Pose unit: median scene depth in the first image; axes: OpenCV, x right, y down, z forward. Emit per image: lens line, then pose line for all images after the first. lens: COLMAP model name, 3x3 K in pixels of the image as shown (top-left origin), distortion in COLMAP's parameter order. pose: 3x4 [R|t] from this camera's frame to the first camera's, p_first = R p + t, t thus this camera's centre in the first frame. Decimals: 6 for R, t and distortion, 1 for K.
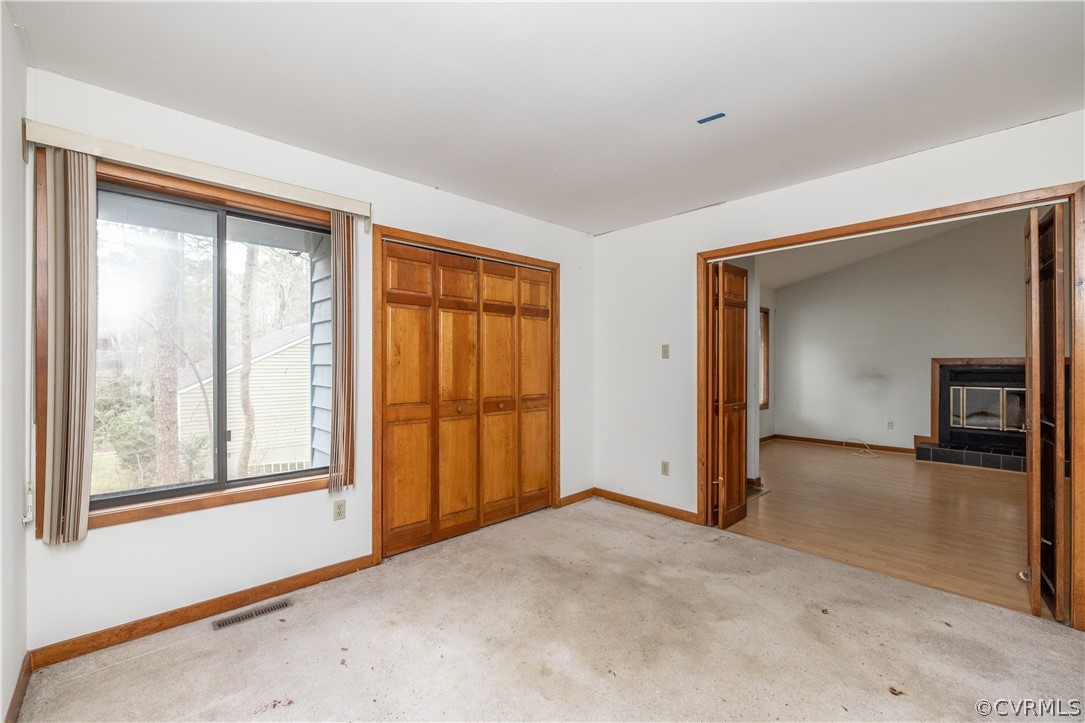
lens RADIAL K [[470.9, 0, 543.6], [0, 470.9, 357.9], [0, 0, 1]] dist [-0.001736, -0.000193]
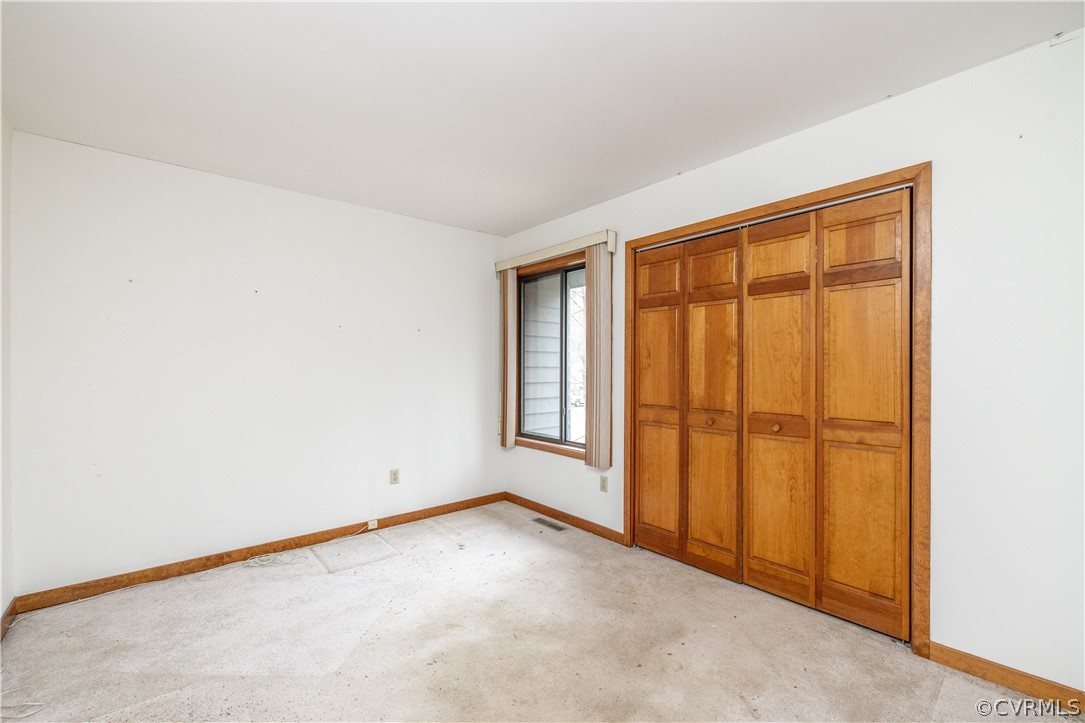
lens RADIAL K [[470.9, 0, 544.1], [0, 470.9, 367.0], [0, 0, 1]] dist [-0.001736, -0.000193]
pose [[-0.080647, -0.006508, -0.996721, 0.669659], [0.005384, 0.999961, -0.006965, 0.018263], [0.996728, -0.005928, -0.080609, 0.771164]]
